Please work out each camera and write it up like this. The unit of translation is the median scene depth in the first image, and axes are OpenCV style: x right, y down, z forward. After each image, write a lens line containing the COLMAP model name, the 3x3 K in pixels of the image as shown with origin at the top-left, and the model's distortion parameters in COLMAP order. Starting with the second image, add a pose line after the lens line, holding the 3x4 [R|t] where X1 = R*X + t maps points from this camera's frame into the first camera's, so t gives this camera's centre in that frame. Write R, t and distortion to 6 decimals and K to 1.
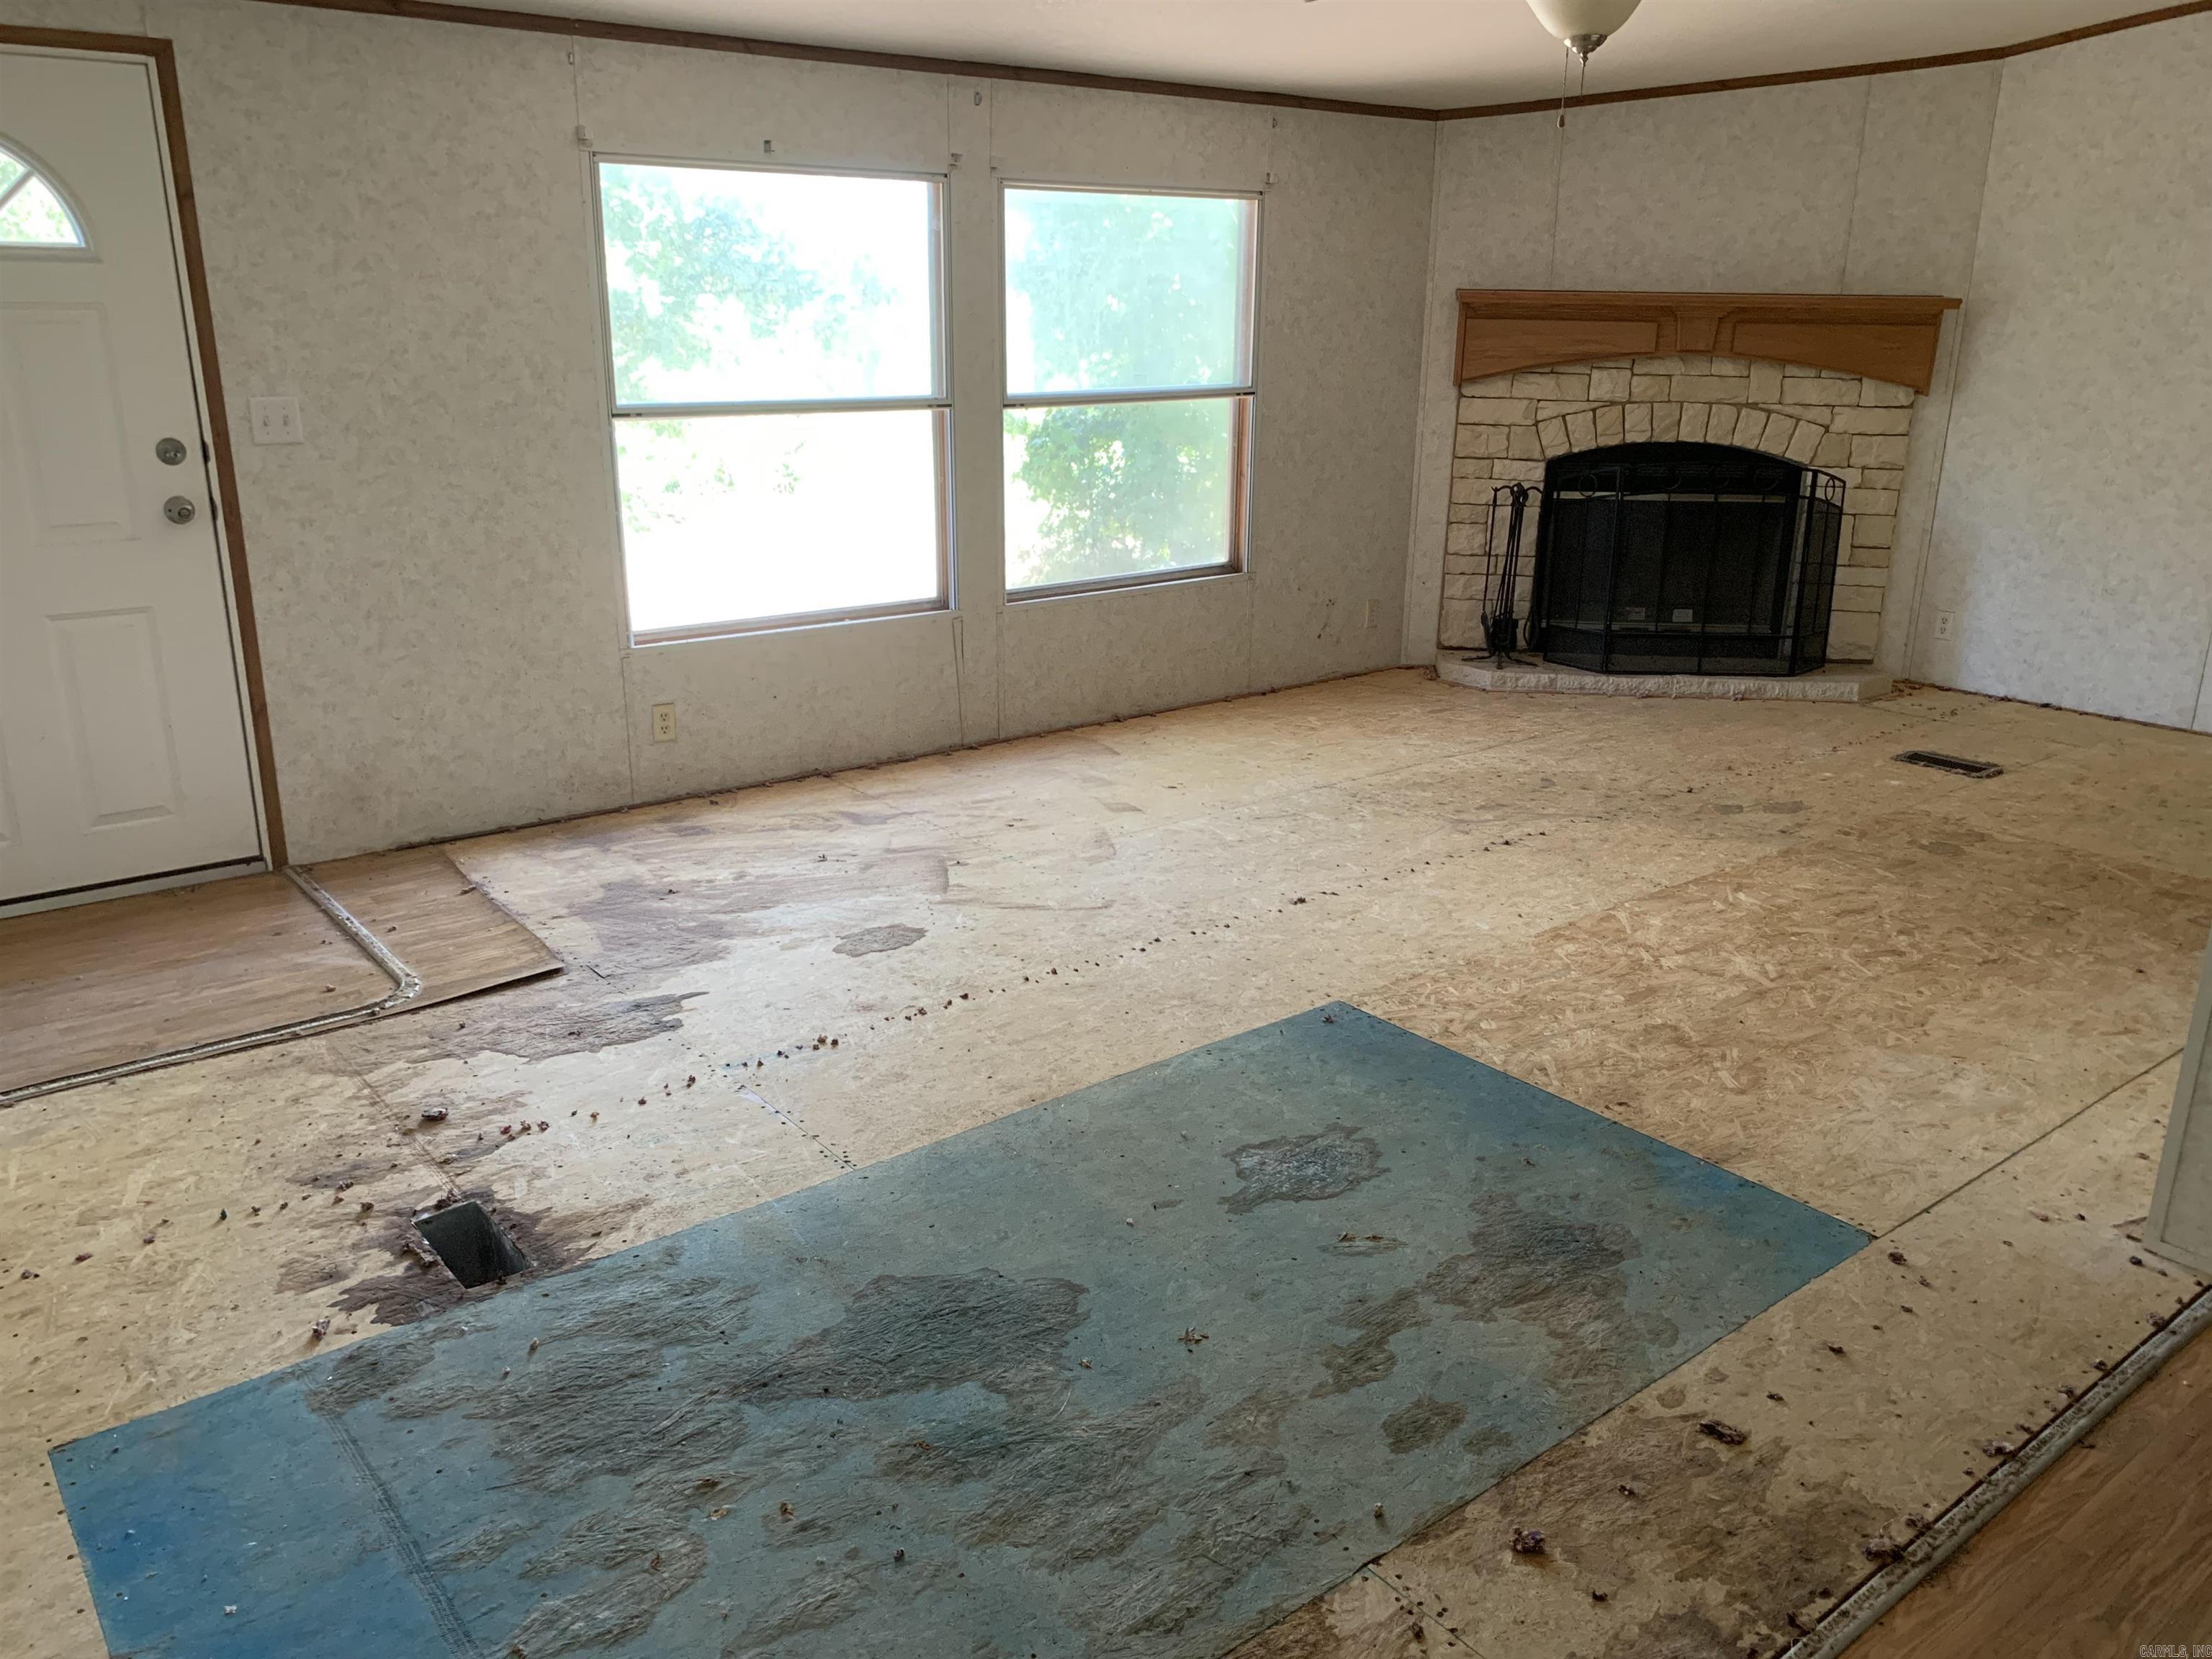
lens RADIAL K [[1673.7, 0, 1094.5], [0, 1673.7, 844.2], [0, 0, 1]] dist [0.040614, -0.050373]
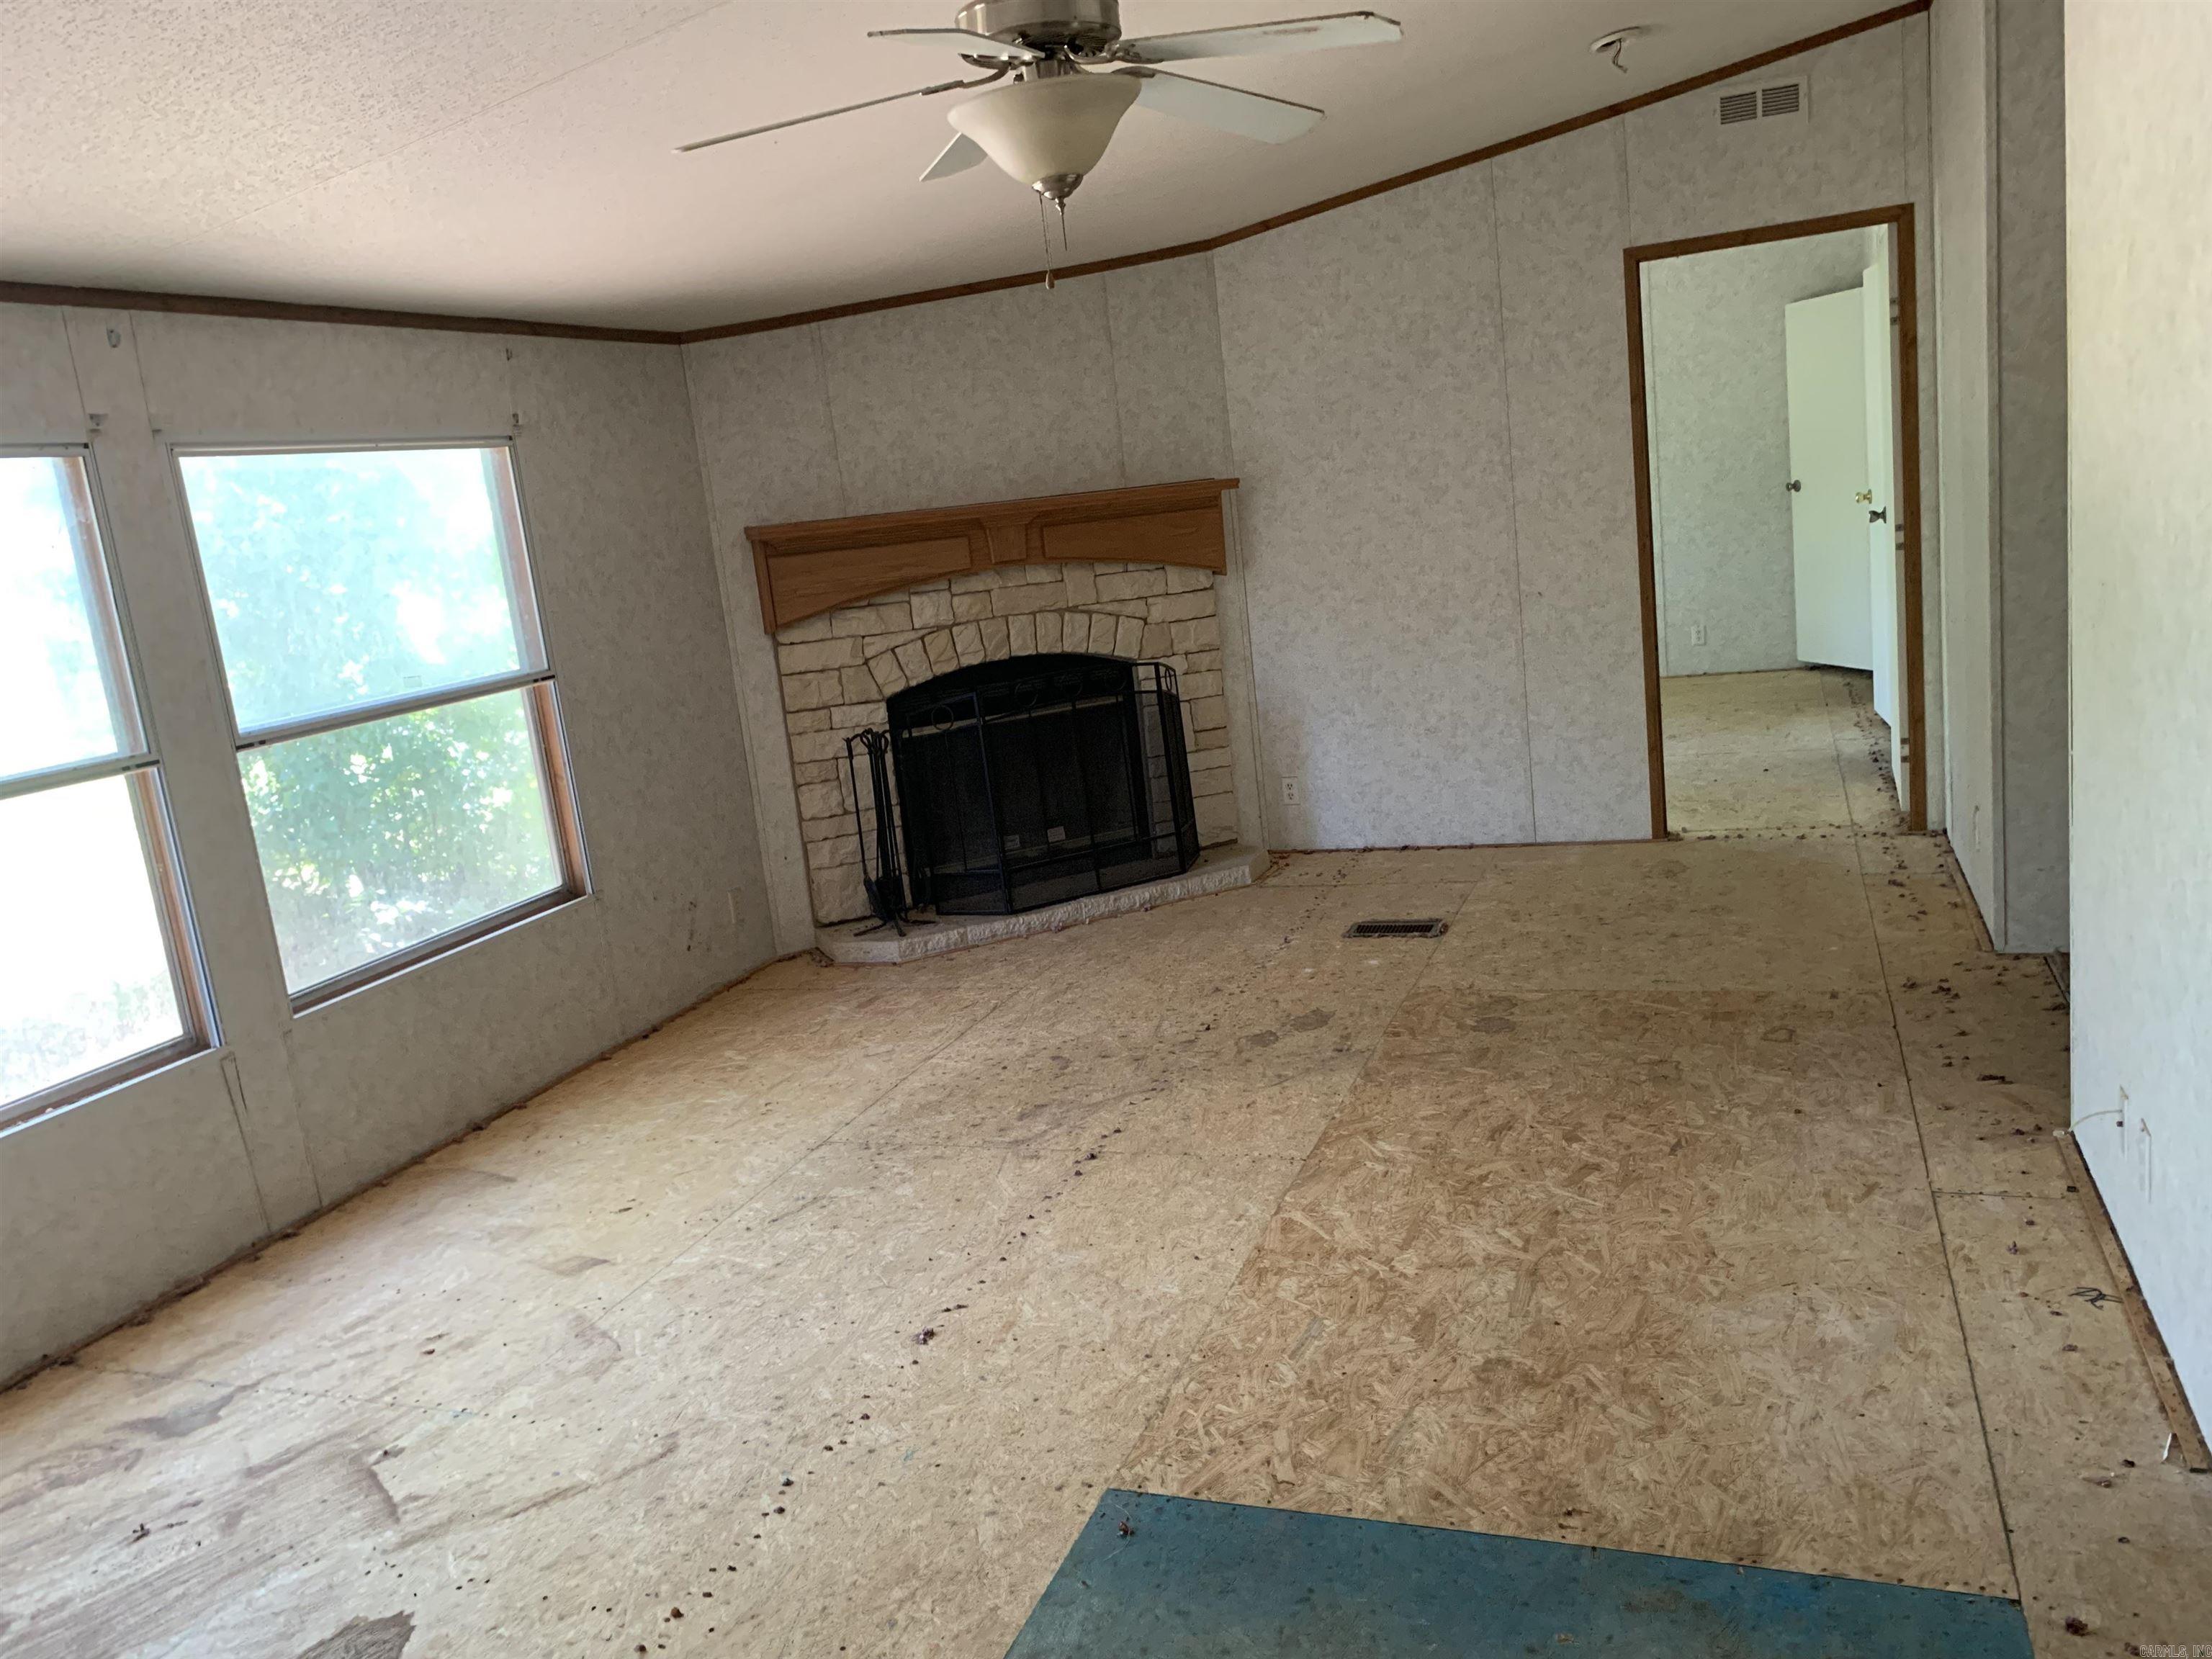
lens RADIAL K [[1673.7, 0, 1100.4], [0, 1673.7, 839.3], [0, 0, 1]] dist [0.040614, -0.050373]
pose [[0.855436, -0.205801, 0.475263, -0.086351], [0.271721, 0.959560, -0.073563, -0.074436], [-0.440904, 0.192068, 0.876763, 0.228924]]
